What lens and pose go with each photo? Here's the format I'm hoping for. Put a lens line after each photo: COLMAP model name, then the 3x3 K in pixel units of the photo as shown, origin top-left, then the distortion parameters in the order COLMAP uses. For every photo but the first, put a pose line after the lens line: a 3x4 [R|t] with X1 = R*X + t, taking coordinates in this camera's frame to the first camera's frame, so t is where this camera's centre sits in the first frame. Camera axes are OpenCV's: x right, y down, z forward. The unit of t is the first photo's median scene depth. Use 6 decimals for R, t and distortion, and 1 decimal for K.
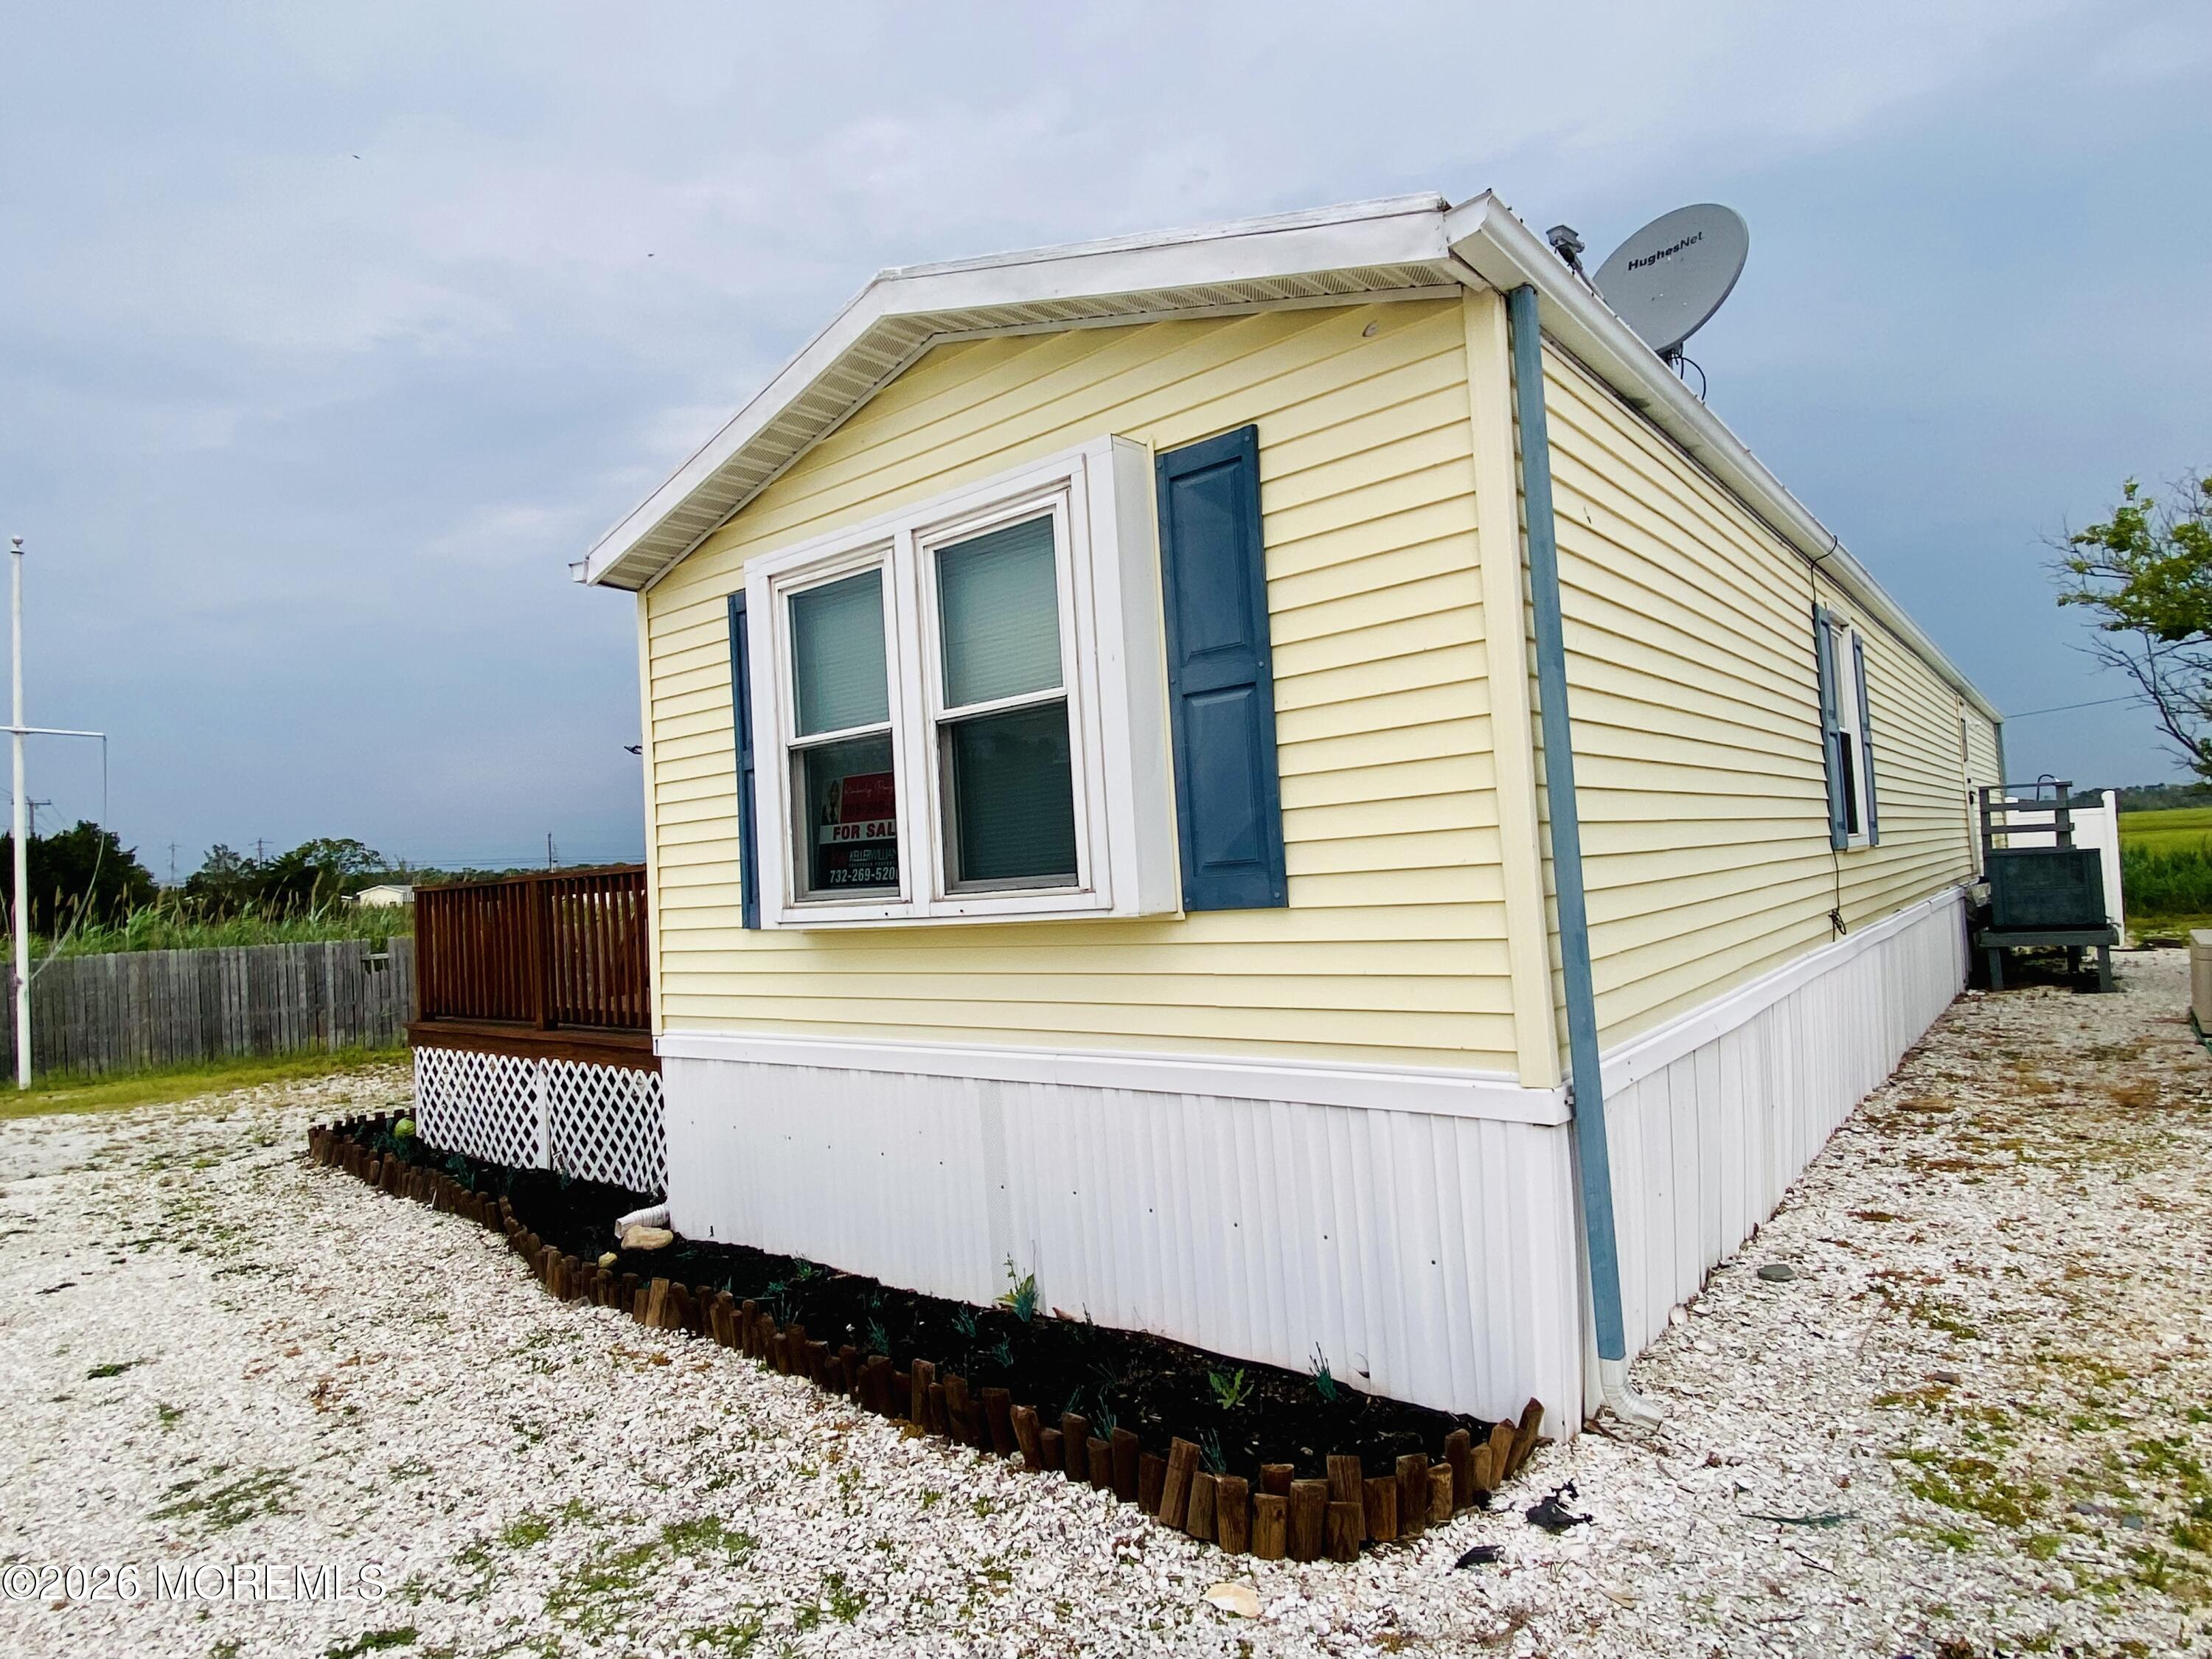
lens RADIAL K [[1232.3, 0, 1117.7], [0, 1232.3, 829.1], [0, 0, 1]] dist [0.018735, -0.022436]
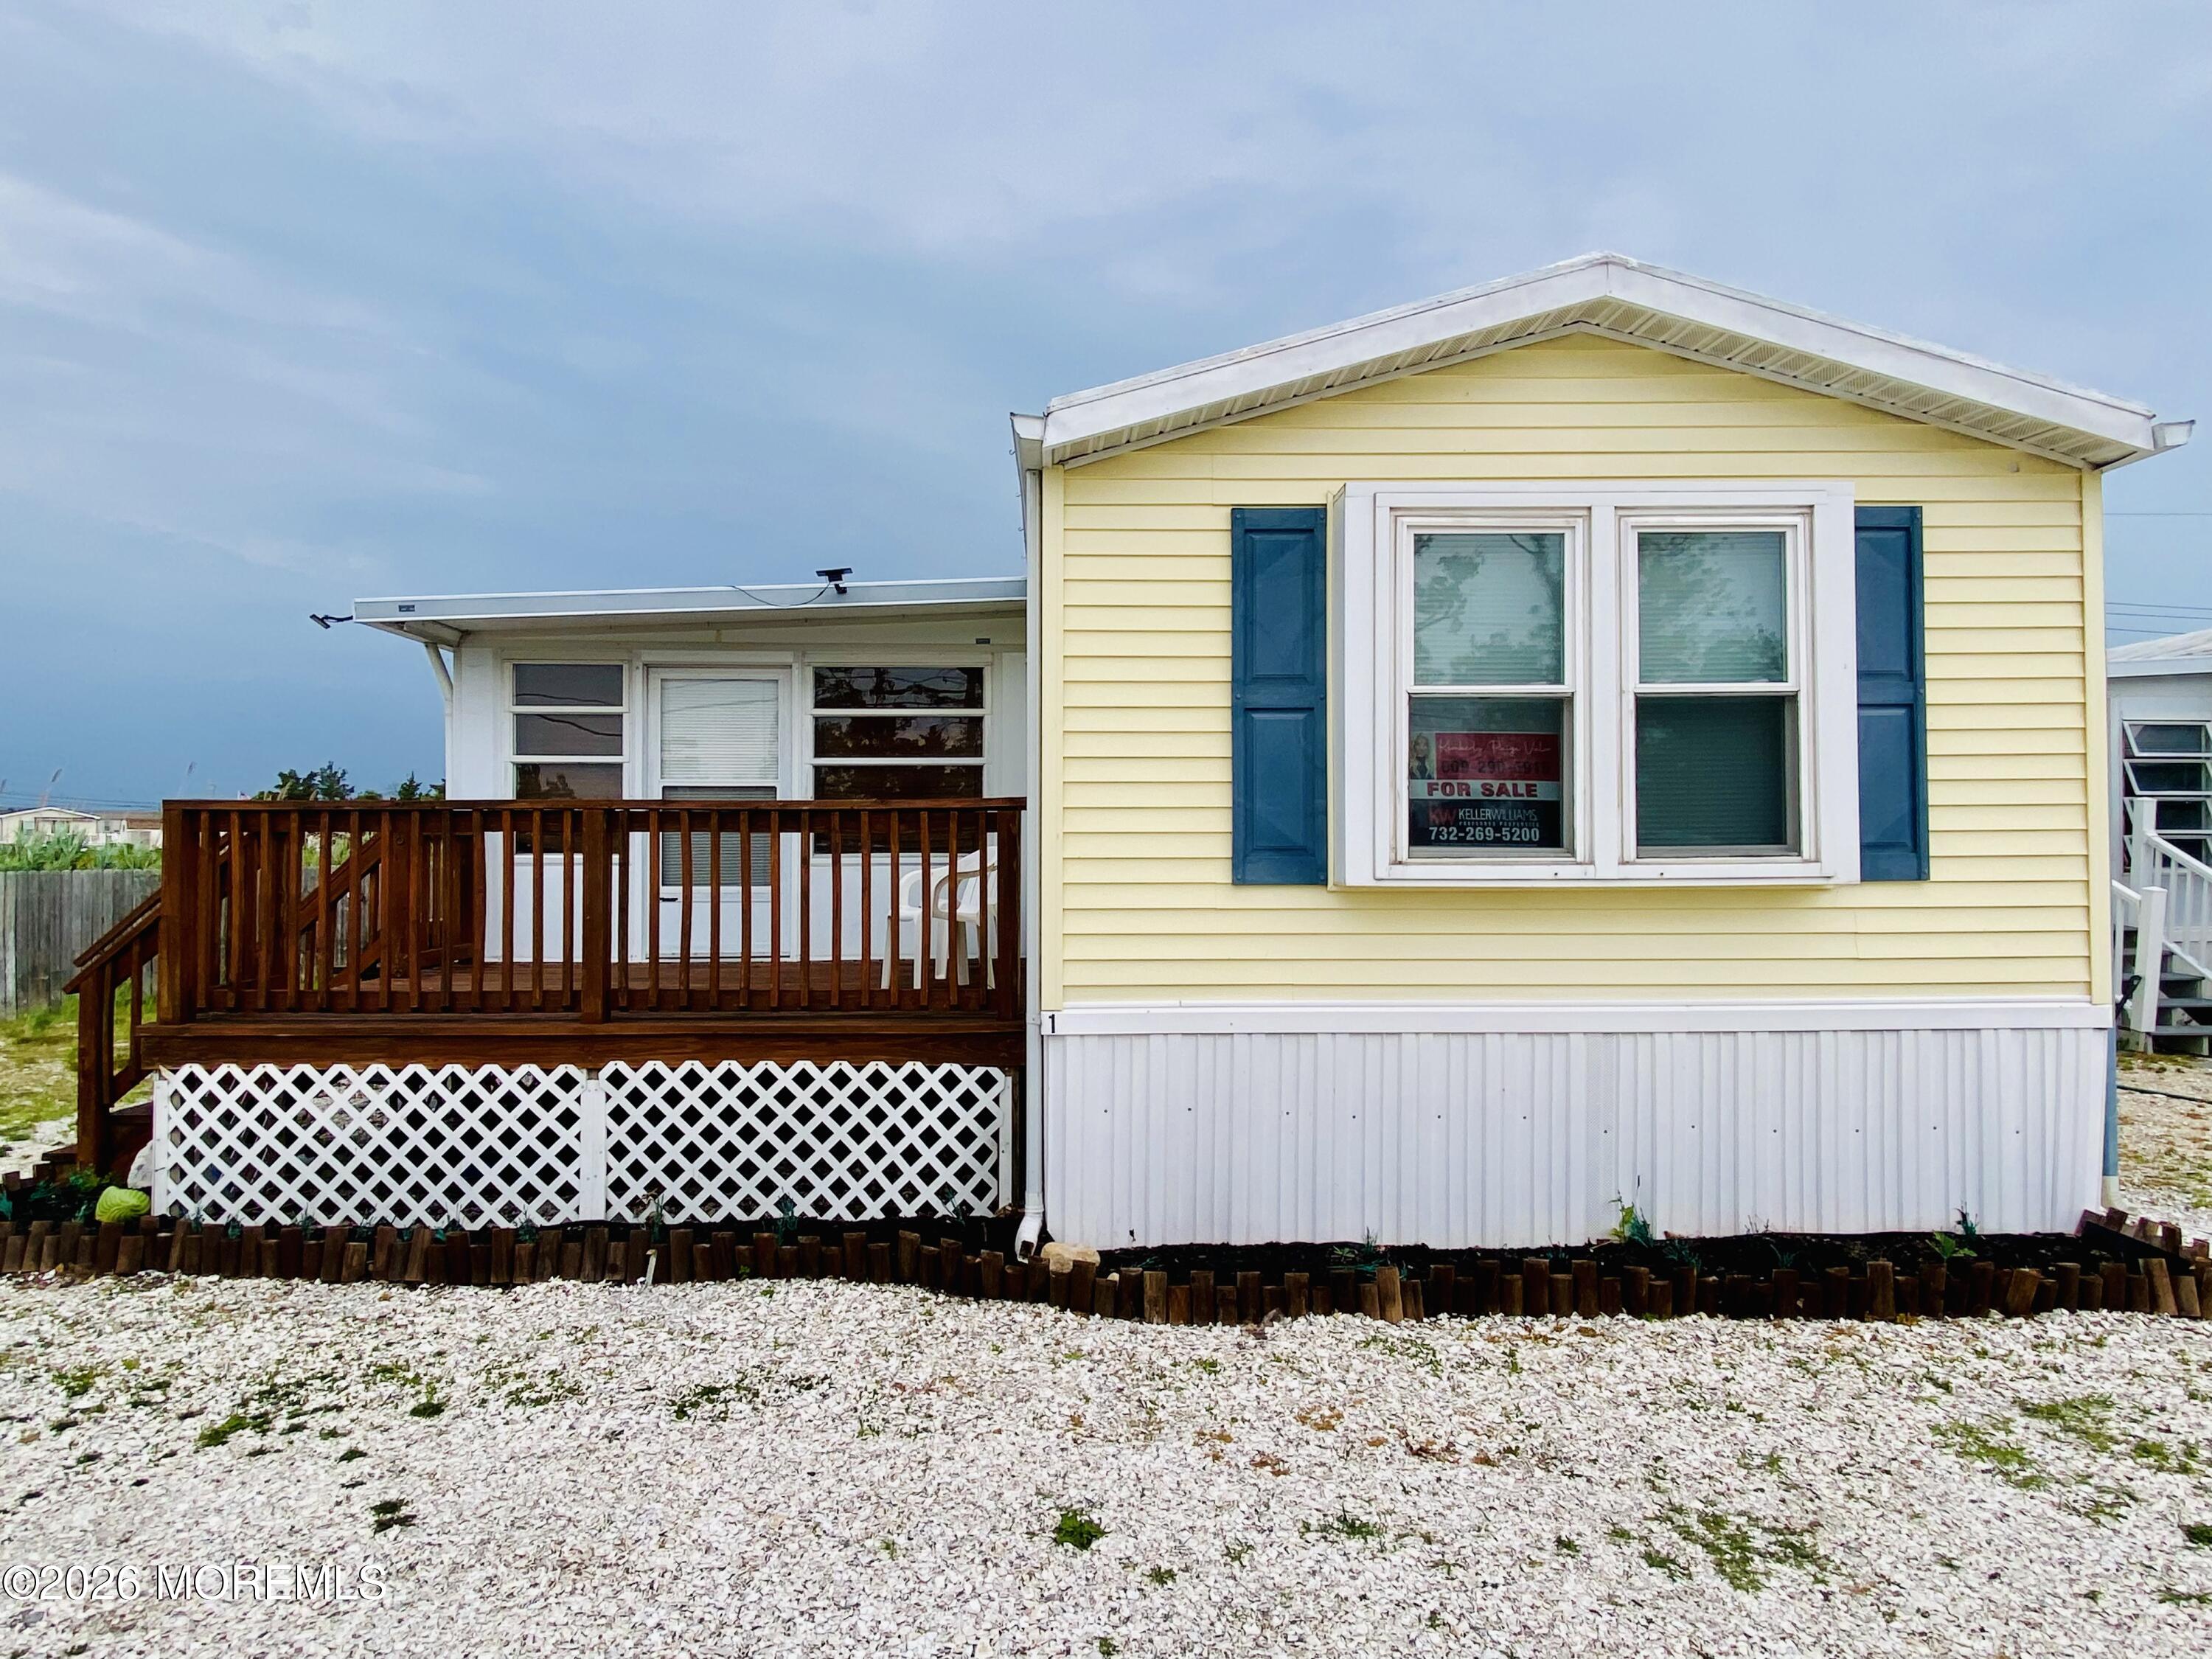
lens RADIAL K [[1232.3, 0, 1104.8], [0, 1232.3, 825.7], [0, 0, 1]] dist [0.018735, -0.022436]
pose [[0.765225, 0.061404, 0.640828, -1.167114], [-0.066708, 0.997645, -0.015936, 0.072492], [-0.640297, -0.030554, 0.767519, 0.468718]]
